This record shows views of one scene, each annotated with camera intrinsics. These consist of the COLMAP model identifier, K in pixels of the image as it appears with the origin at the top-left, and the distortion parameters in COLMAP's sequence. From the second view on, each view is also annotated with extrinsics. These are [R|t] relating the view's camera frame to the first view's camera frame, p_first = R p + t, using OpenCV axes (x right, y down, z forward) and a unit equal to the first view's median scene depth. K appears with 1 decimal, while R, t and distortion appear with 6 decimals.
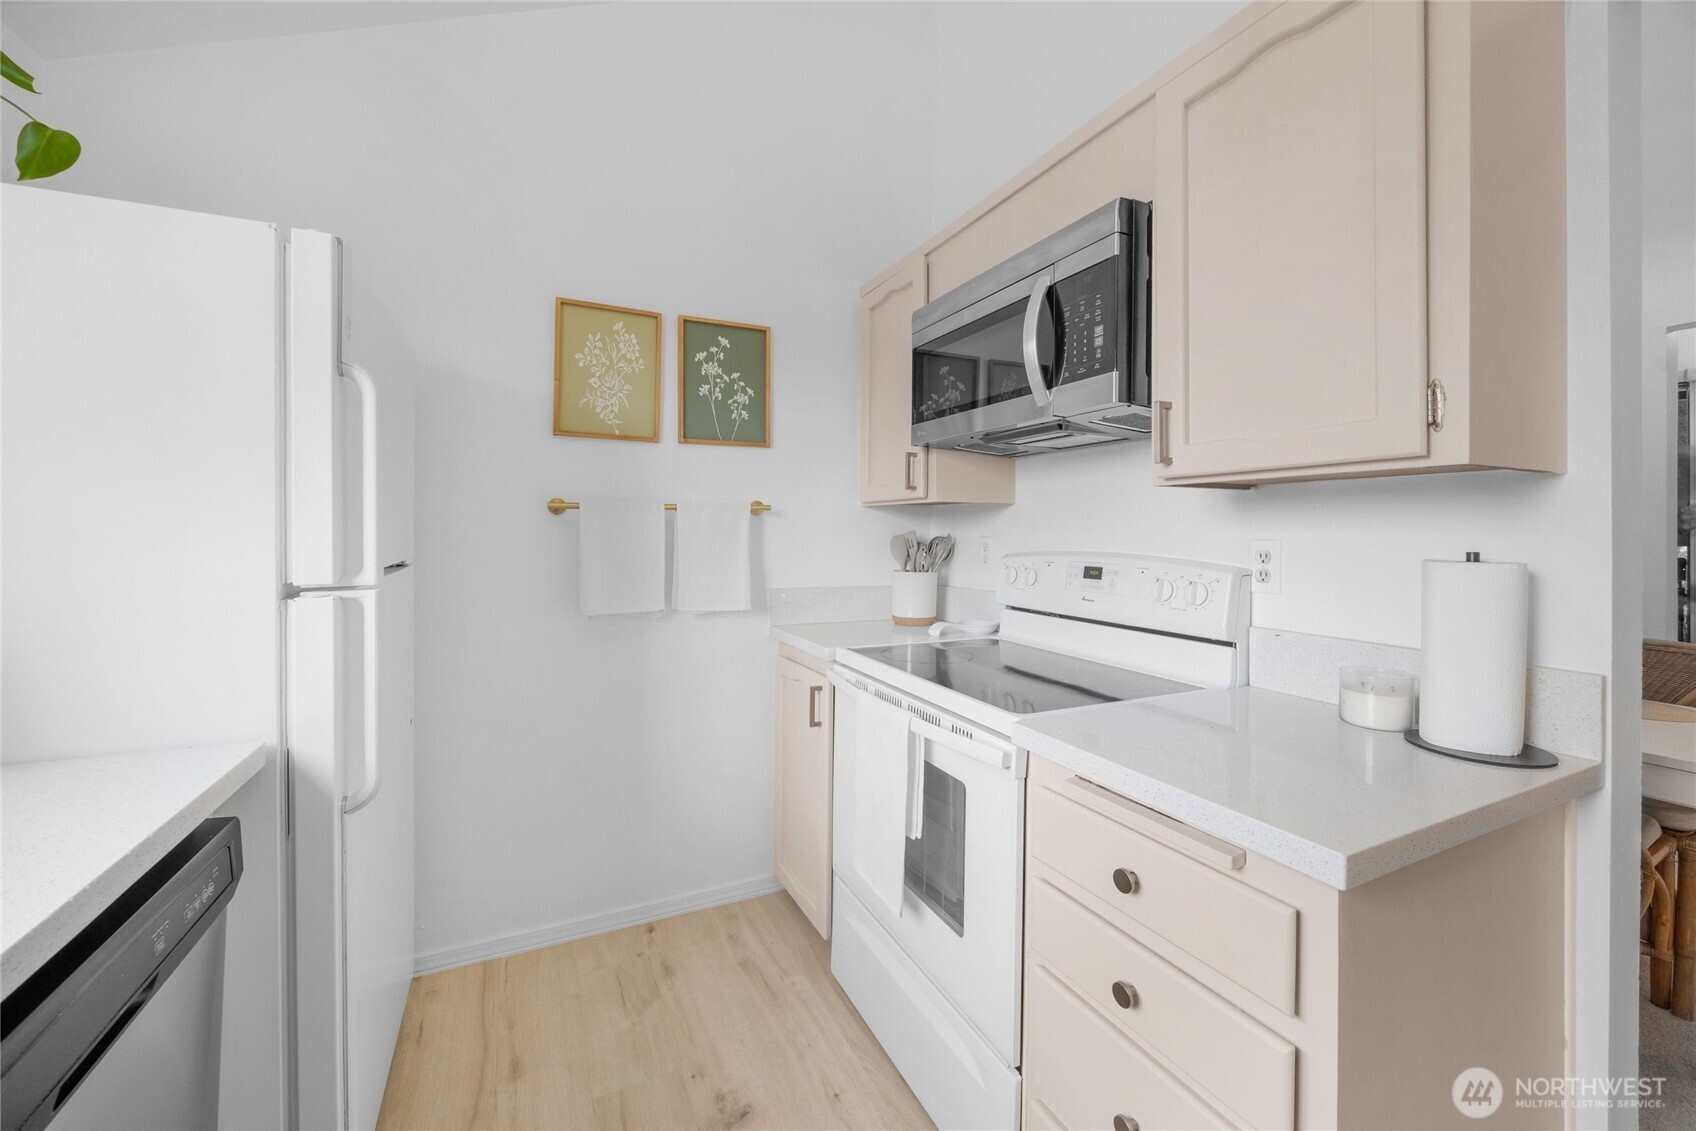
lens RADIAL K [[655.6, 0, 848.9], [0, 655.6, 537.0], [0, 0, 1]] dist [-0.001356, -0.000220]
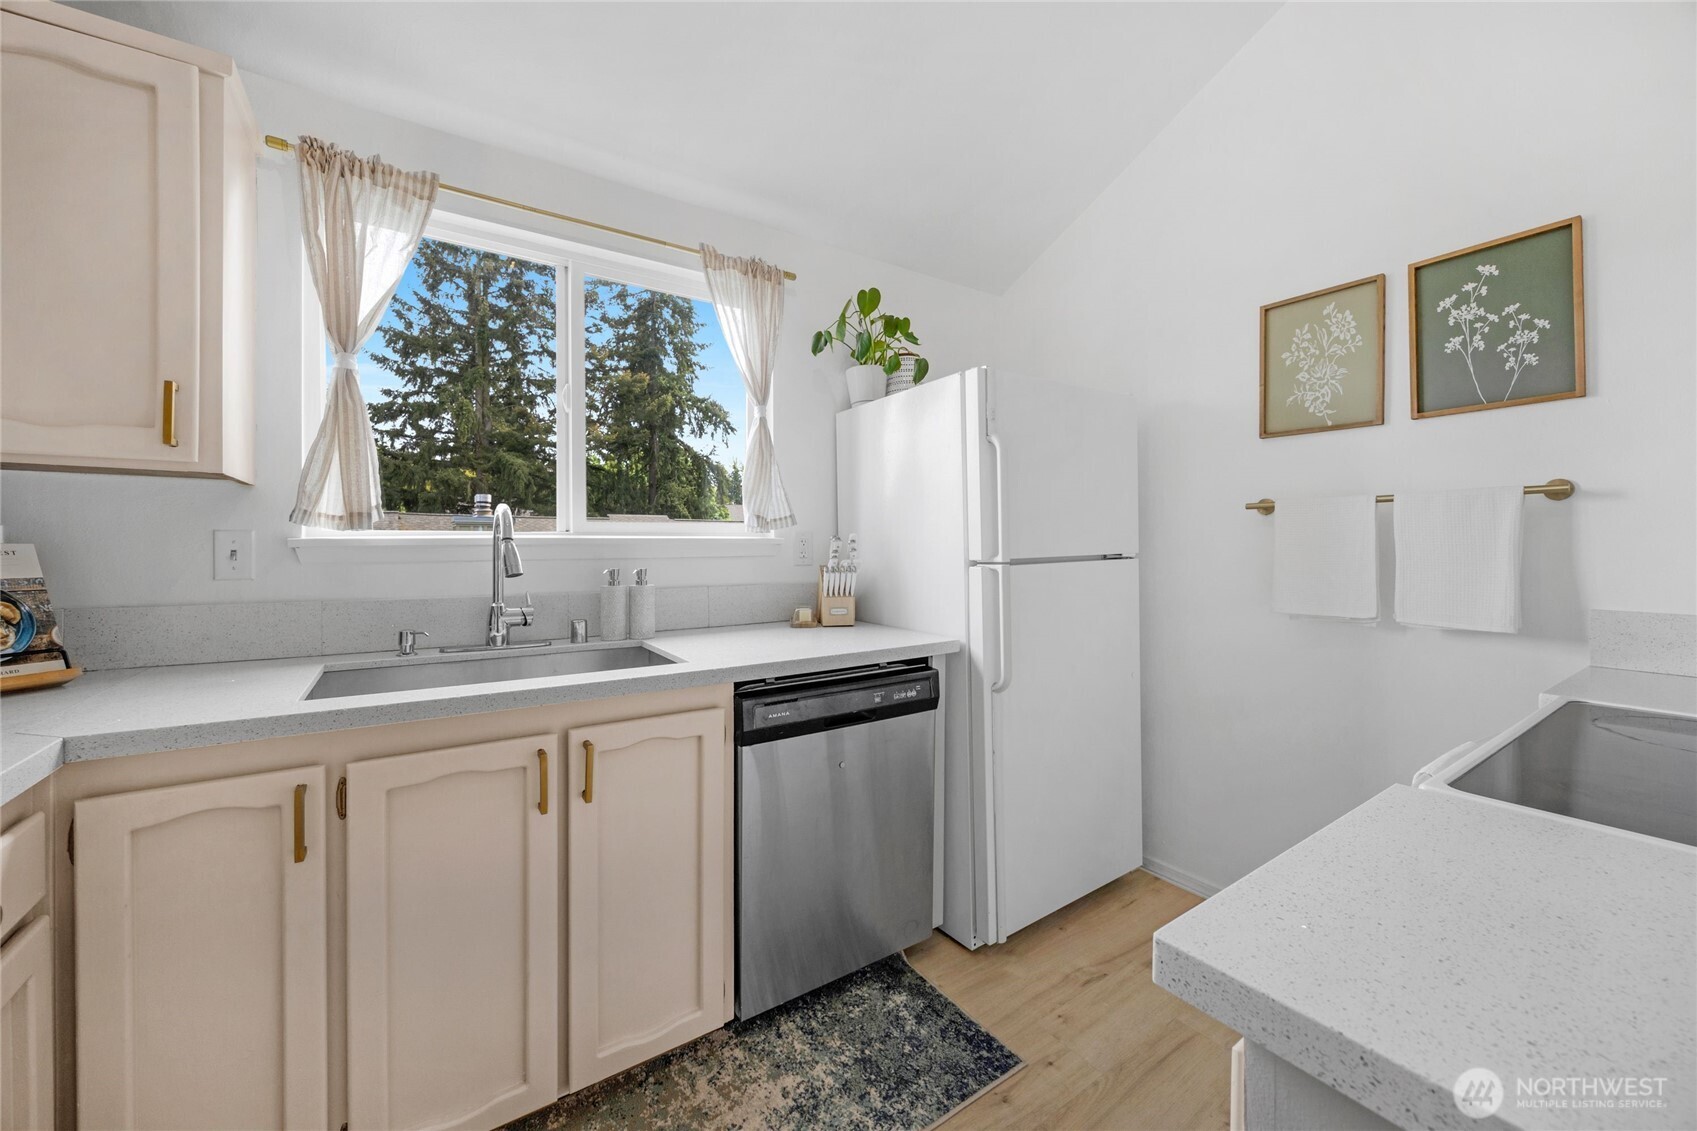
lens RADIAL K [[659.9, 0, 846.9], [0, 659.9, 554.8], [0, 0, 1]] dist [-0.001854, -0.000301]
pose [[0.141885, 0.008312, -0.989848, 0.477710], [-0.002745, 0.999964, 0.008004, 0.022324], [0.989879, 0.001581, 0.141902, 0.186420]]
